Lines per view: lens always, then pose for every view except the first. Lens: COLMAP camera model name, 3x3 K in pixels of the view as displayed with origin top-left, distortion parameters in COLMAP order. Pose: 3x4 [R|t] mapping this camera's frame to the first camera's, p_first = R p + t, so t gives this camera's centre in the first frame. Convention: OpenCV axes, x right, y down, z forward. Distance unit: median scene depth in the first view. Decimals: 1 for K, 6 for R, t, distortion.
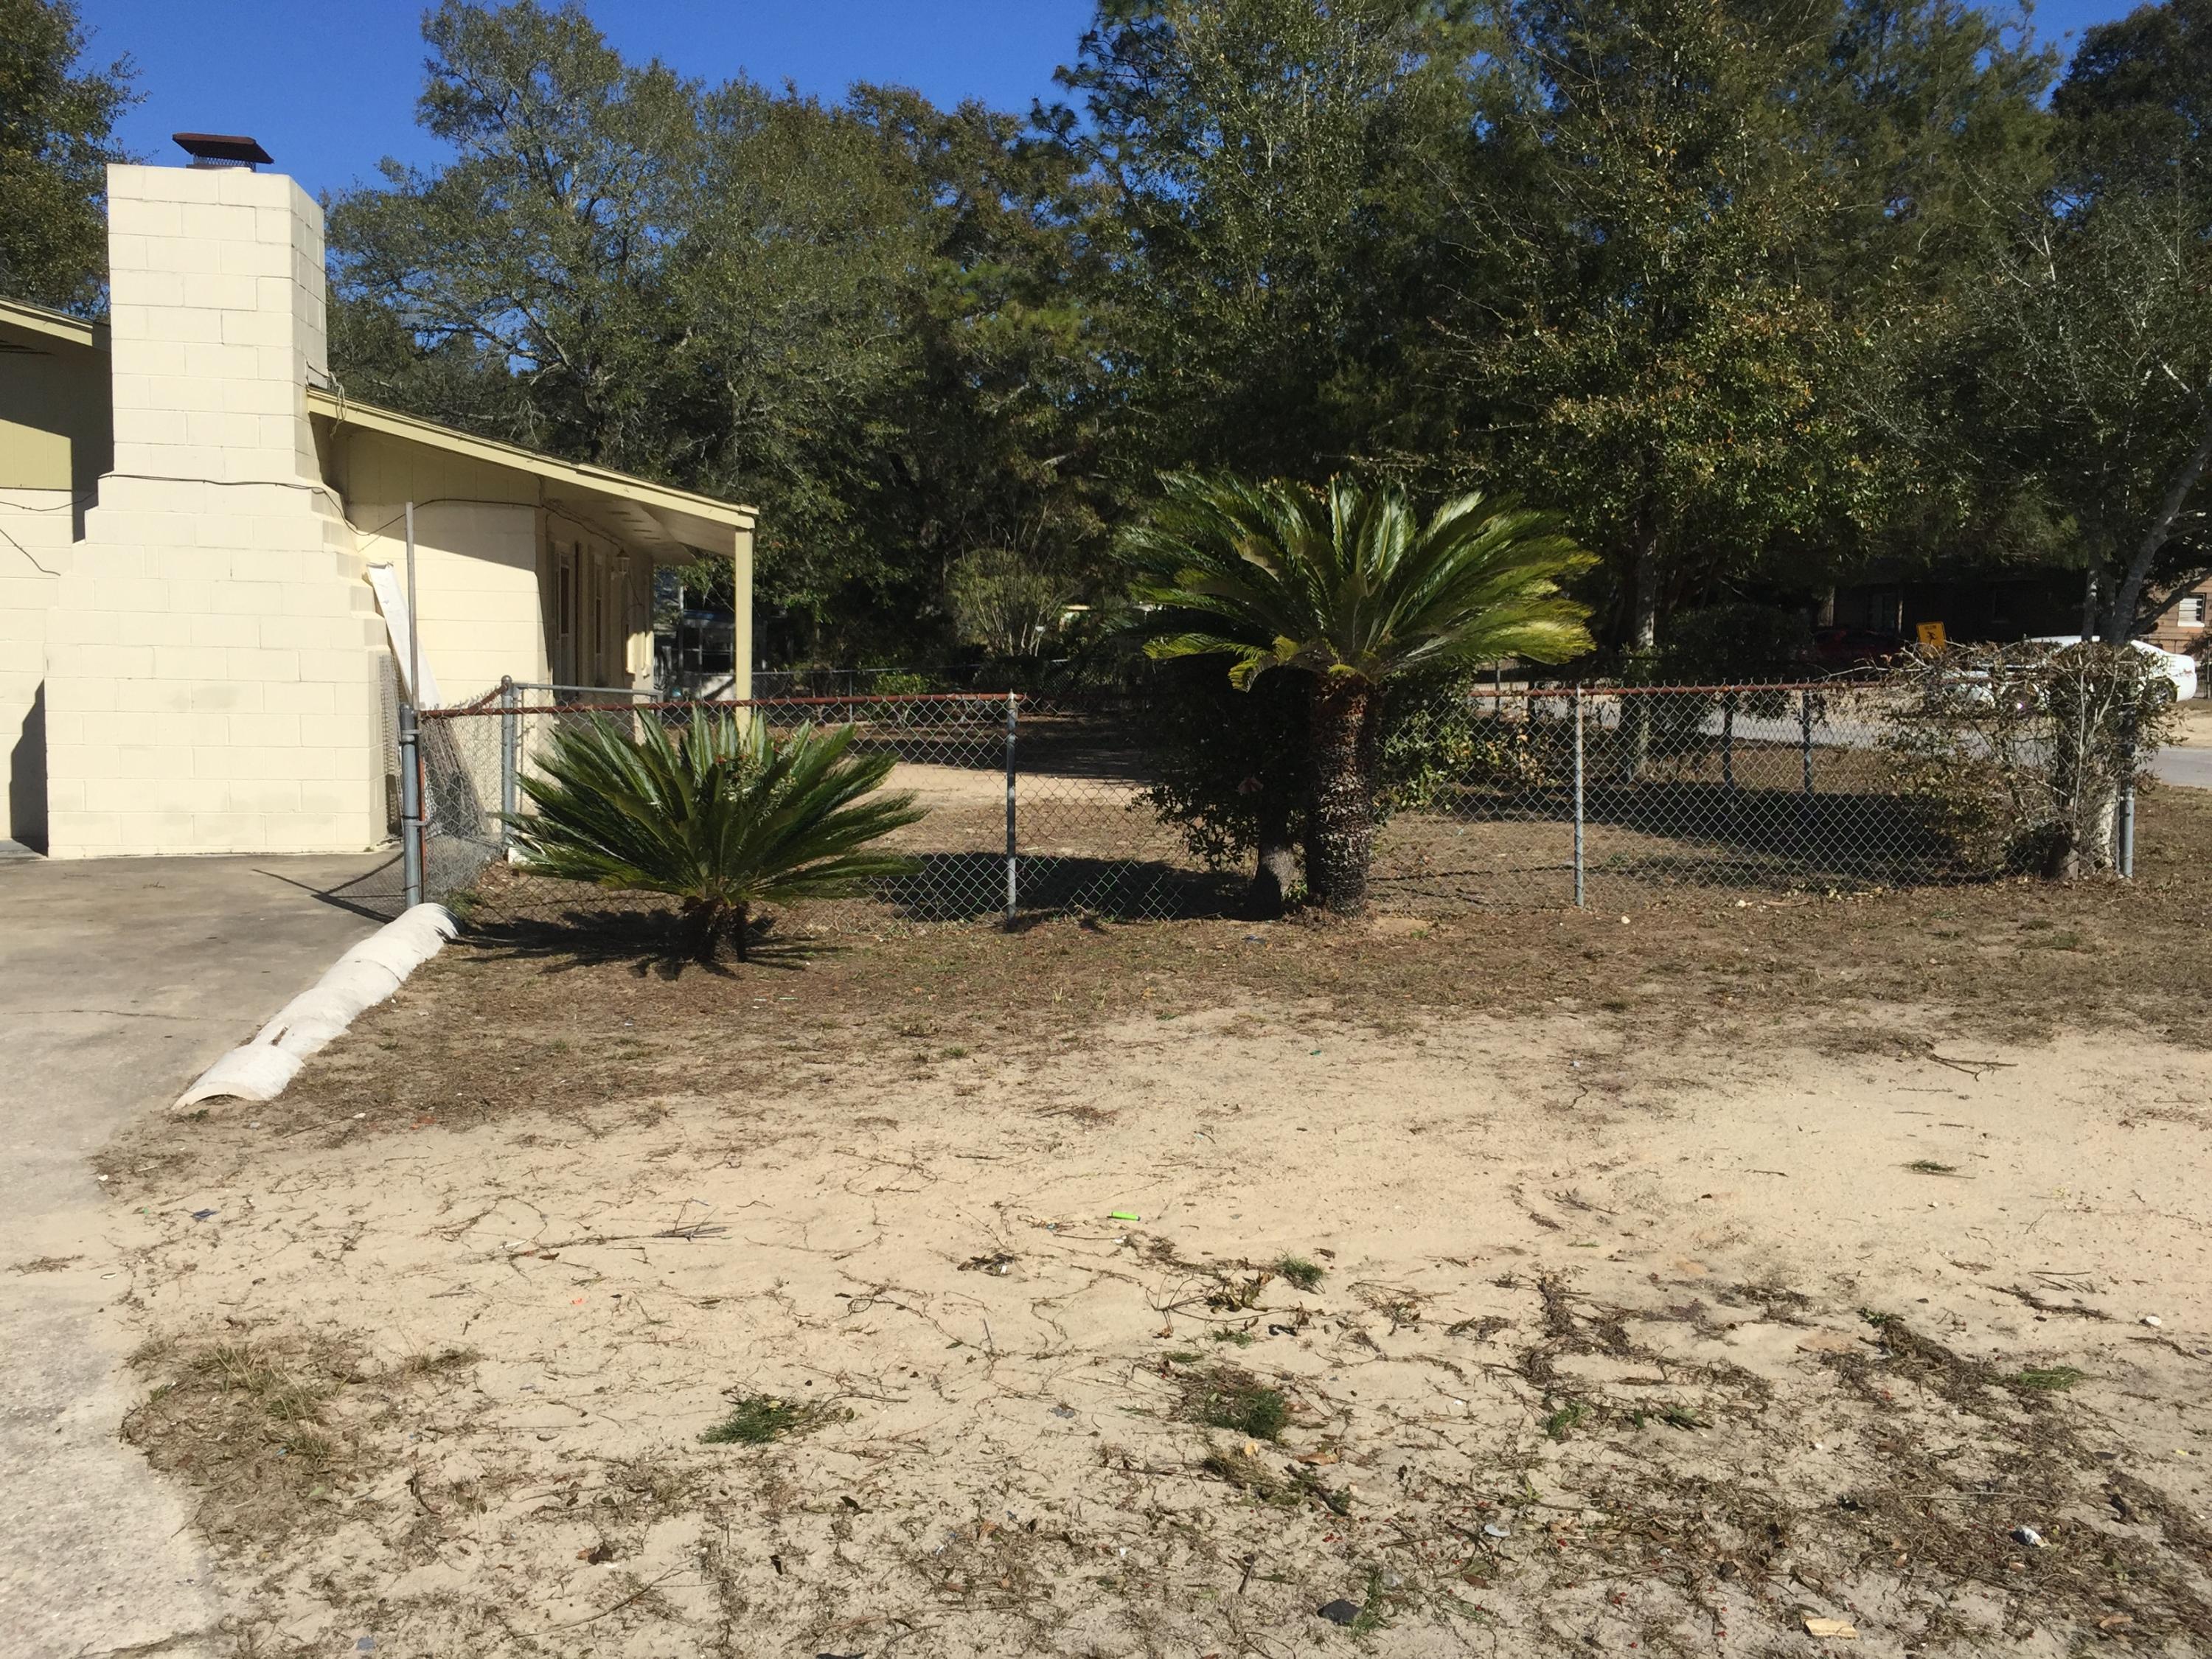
lens RADIAL K [[1894.8, 0, 1112.6], [0, 1894.8, 828.2], [0, 0, 1]] dist [0.075154, -0.101468]
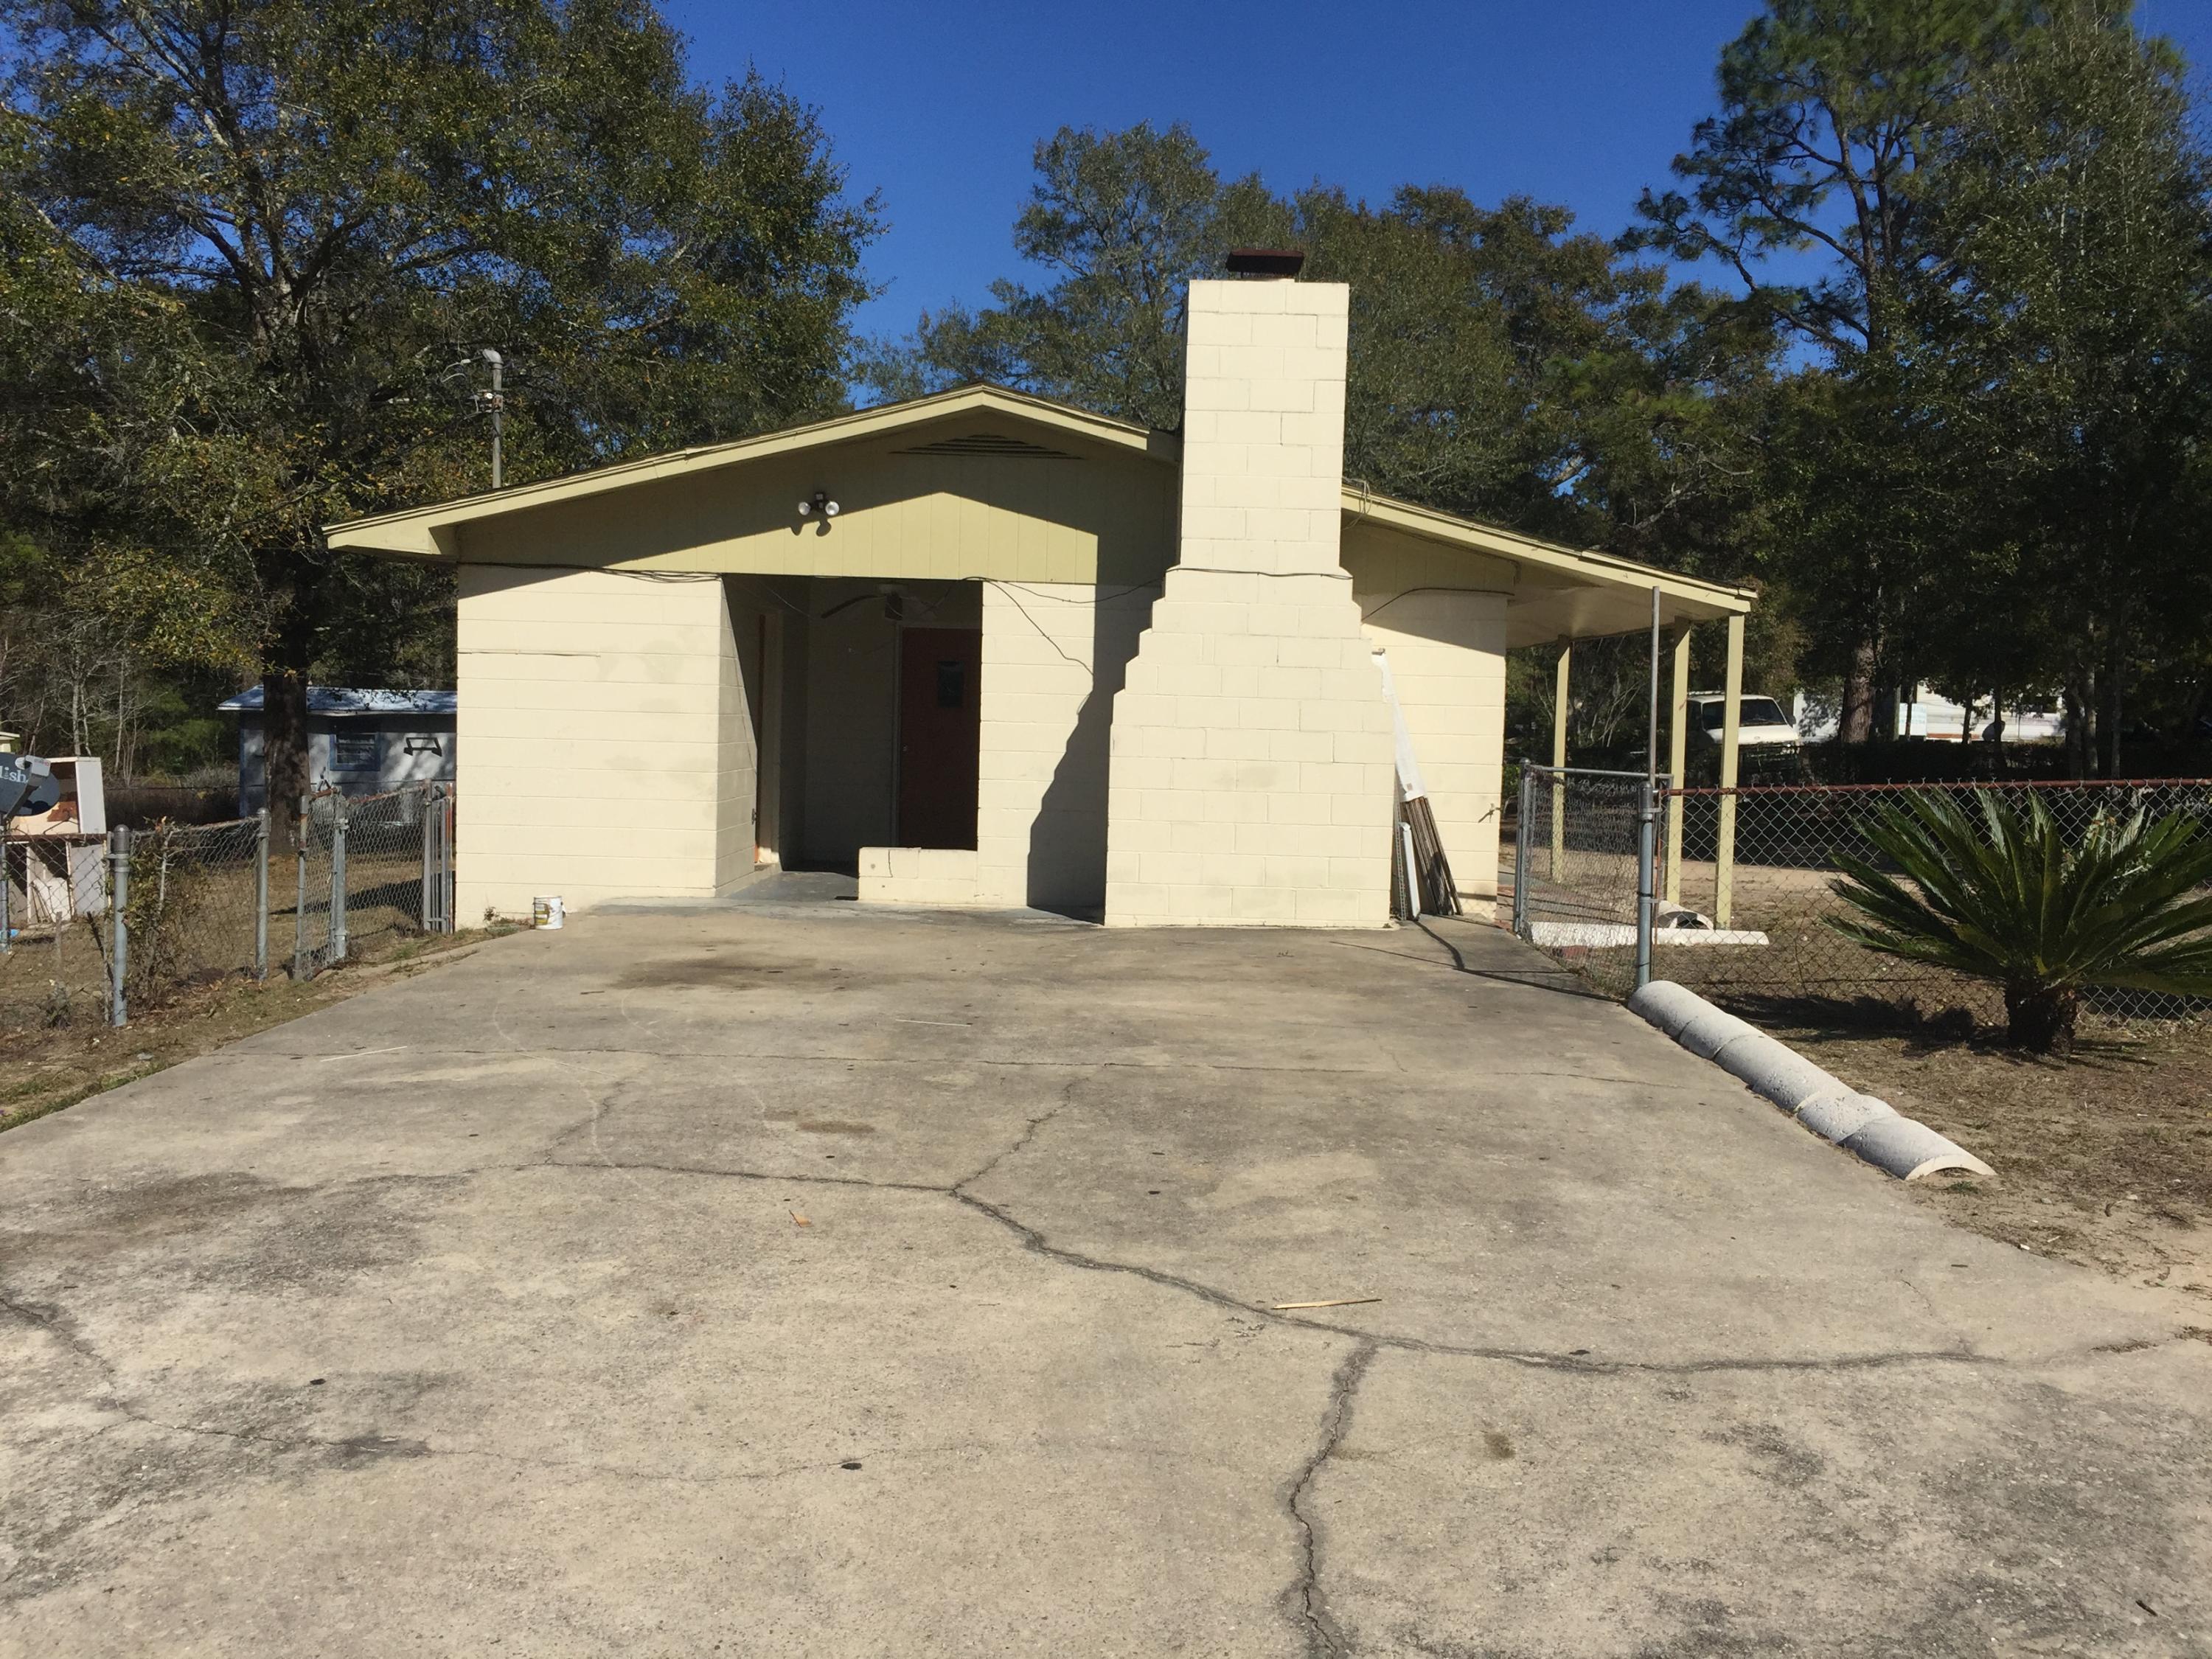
lens RADIAL K [[1894.8, 0, 1106.2], [0, 1894.8, 828.1], [0, 0, 1]] dist [0.075154, -0.101468]
pose [[0.980306, 0.017274, -0.196729, -0.166033], [-0.026901, 0.998562, -0.046369, 0.004955], [0.195645, 0.050748, 0.979361, -0.016714]]
